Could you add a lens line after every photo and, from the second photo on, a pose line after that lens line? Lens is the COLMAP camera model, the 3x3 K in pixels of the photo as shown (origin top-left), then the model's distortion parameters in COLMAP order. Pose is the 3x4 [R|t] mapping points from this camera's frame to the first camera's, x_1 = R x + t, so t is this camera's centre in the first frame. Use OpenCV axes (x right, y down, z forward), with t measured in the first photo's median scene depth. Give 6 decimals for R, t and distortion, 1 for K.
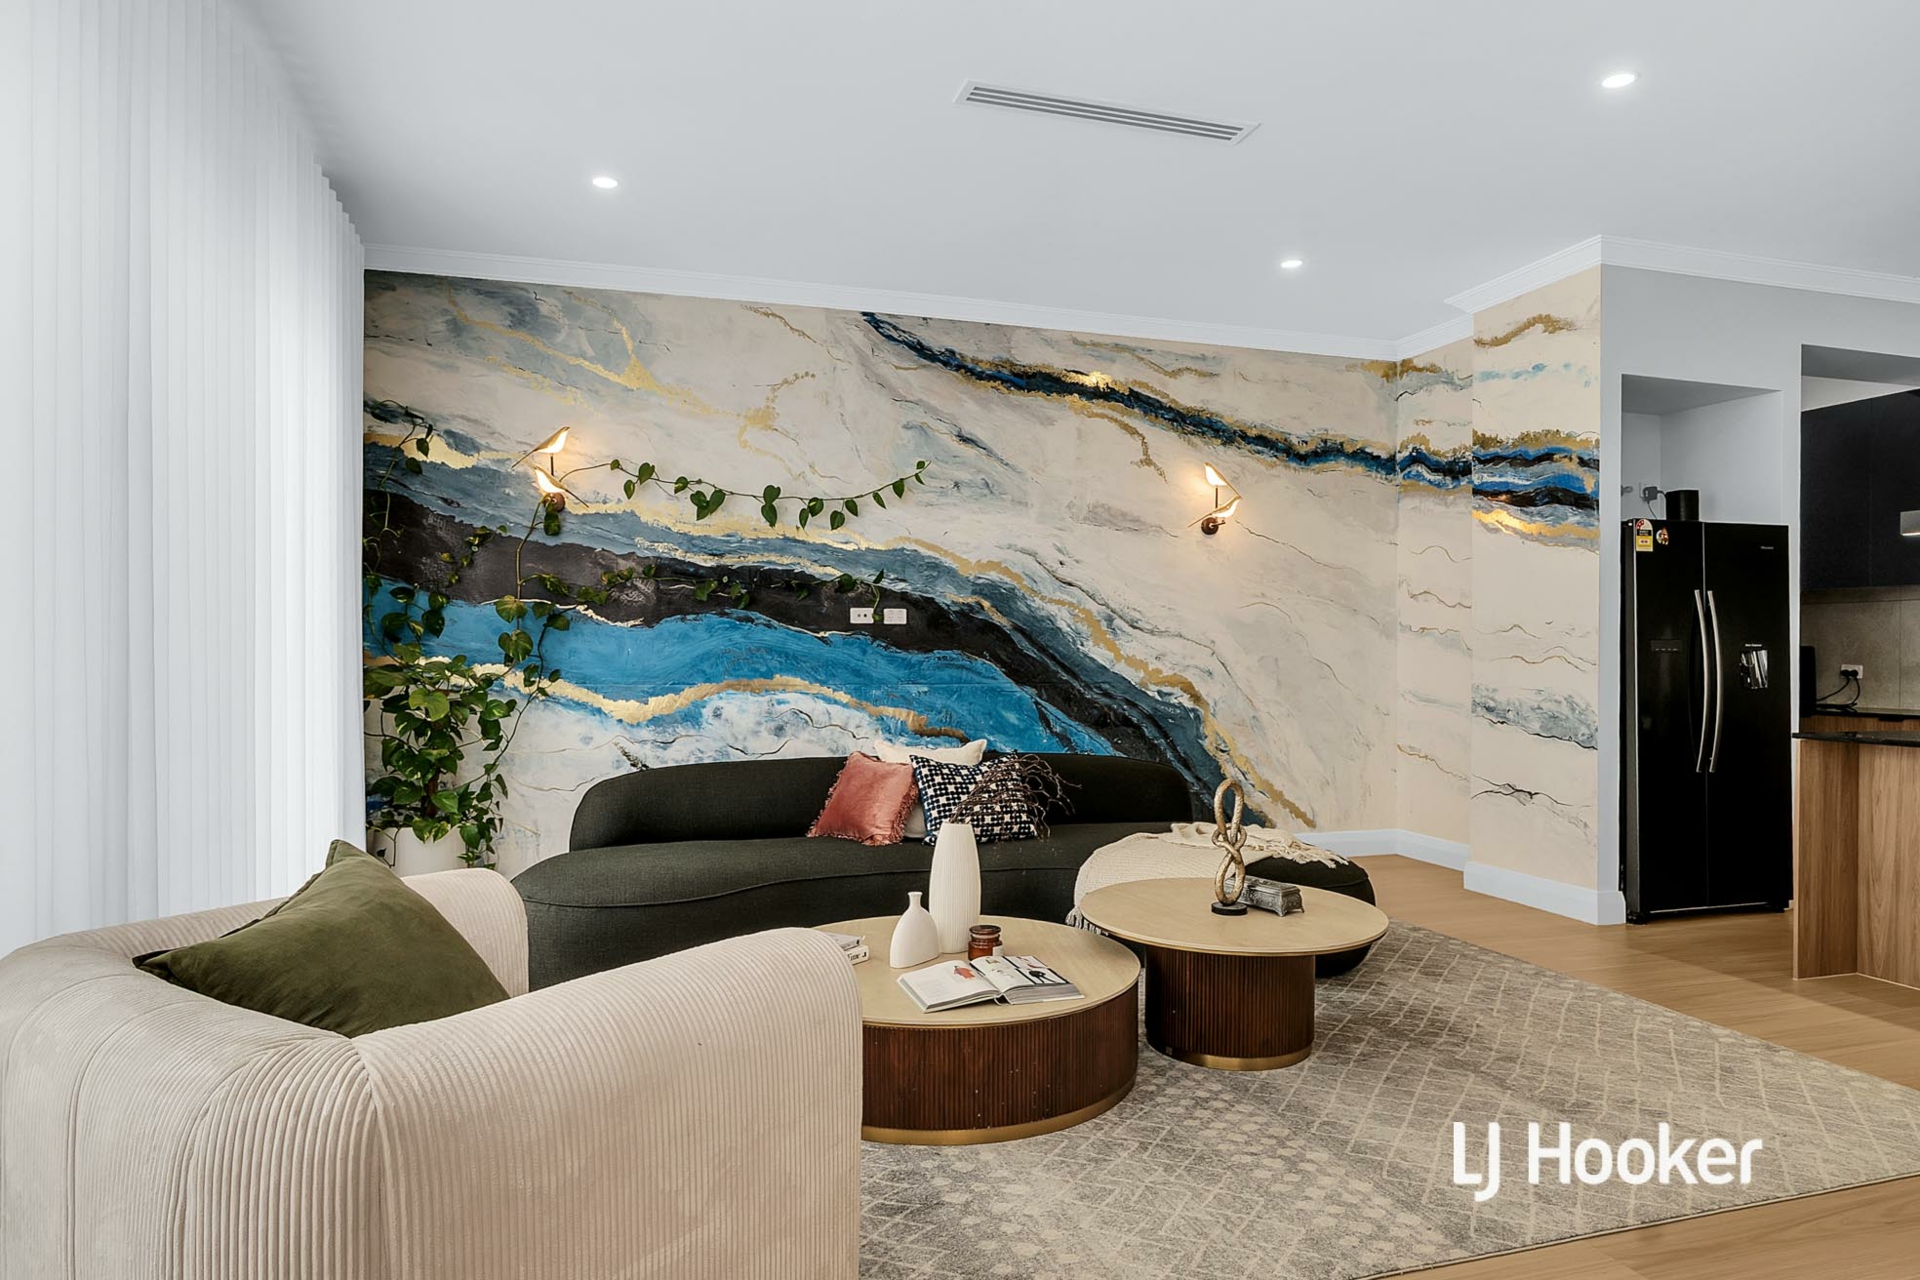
lens RADIAL K [[1174.5, 0, 960.1], [0, 1174.5, 658.9], [0, 0, 1]] dist [-0.000913, -0.001212]
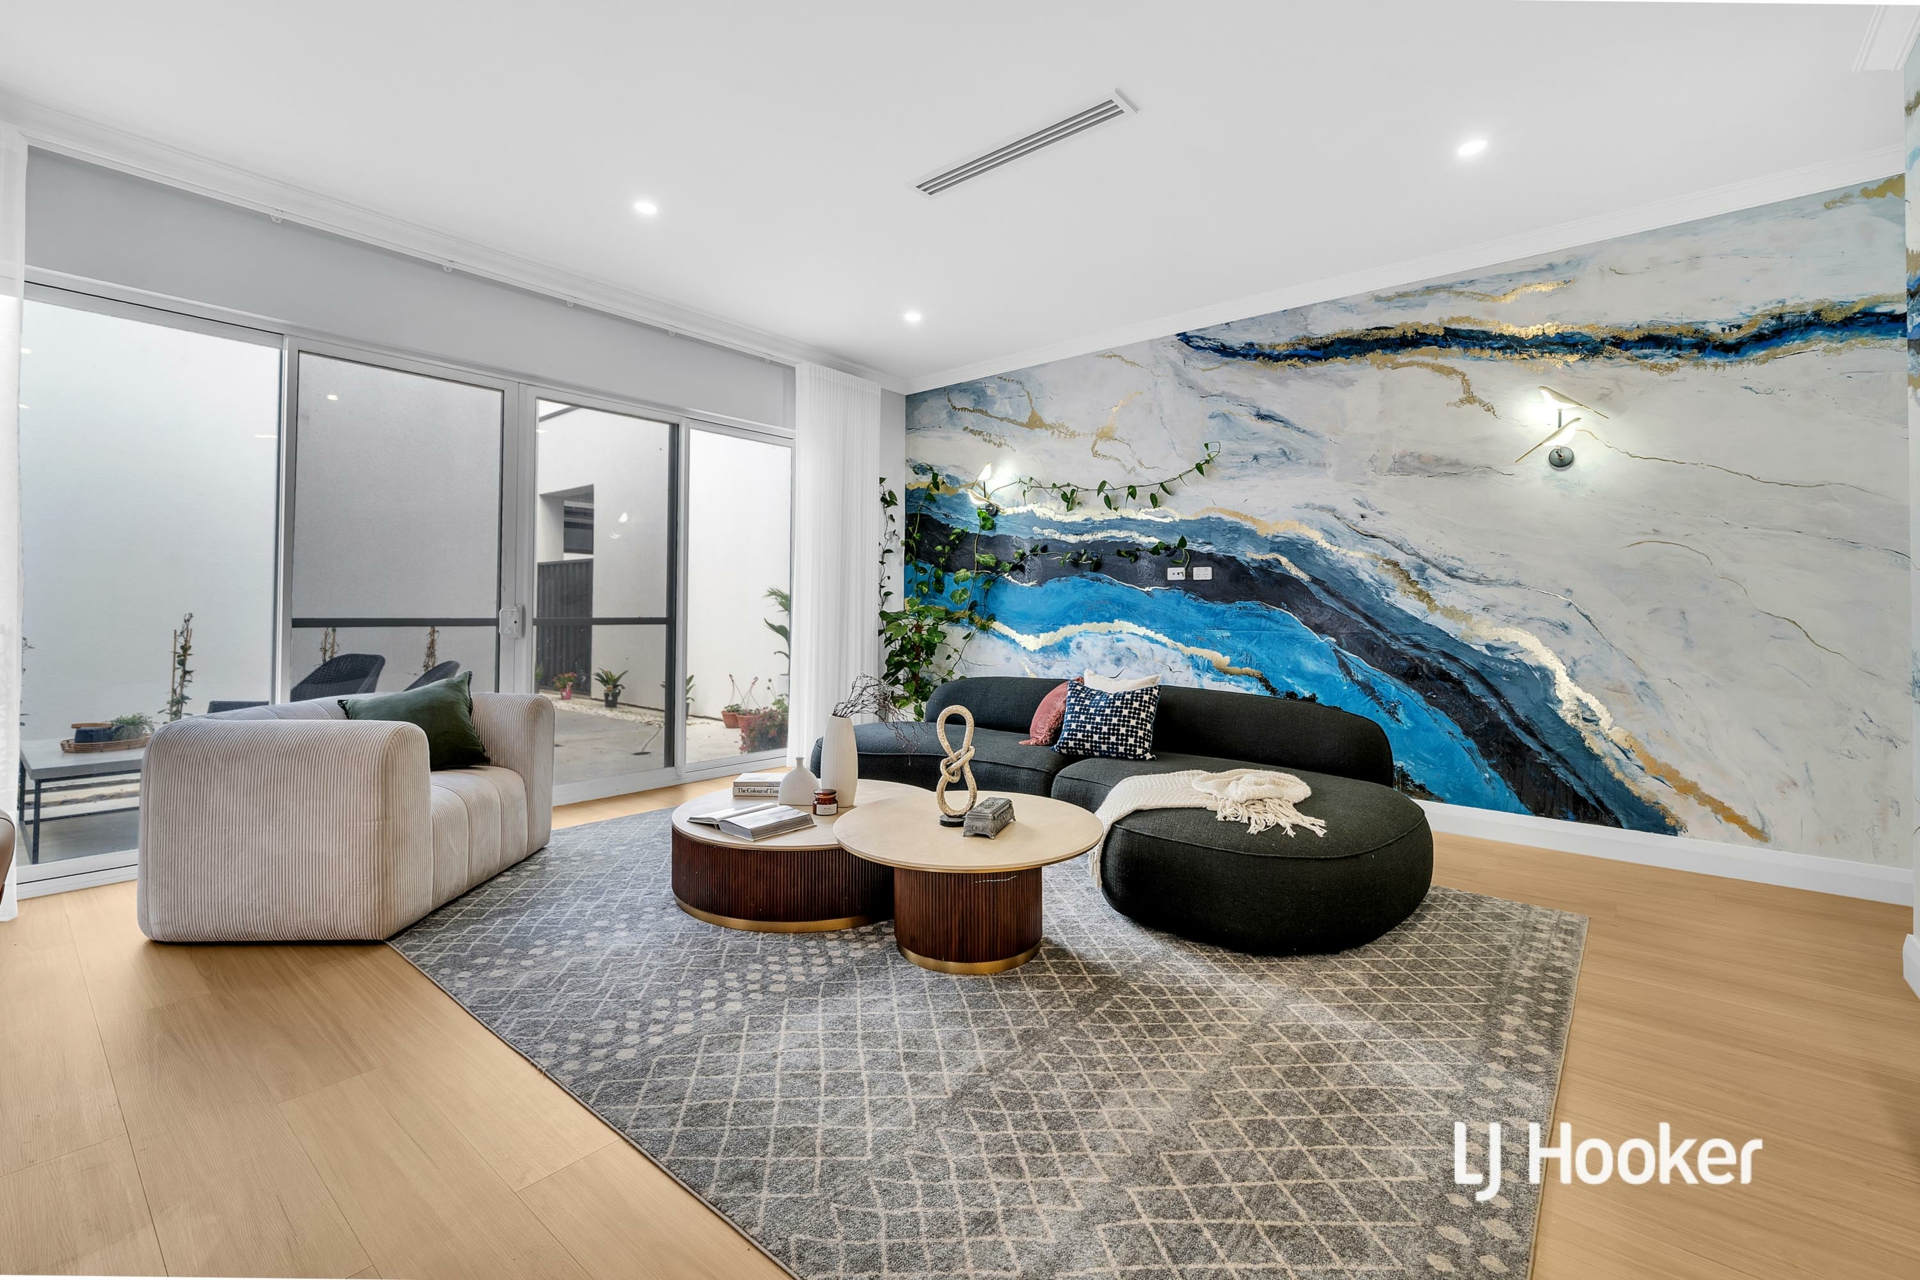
lens RADIAL K [[813.6, 0, 958.9], [0, 813.6, 592.3], [0, 0, 1]] dist [-0.001976, 0.000289]
pose [[0.542485, -0.015036, -0.839931, 0.510422], [-0.011984, 0.999600, -0.025635, 0.007850], [0.839980, 0.023973, 0.542087, 0.328737]]
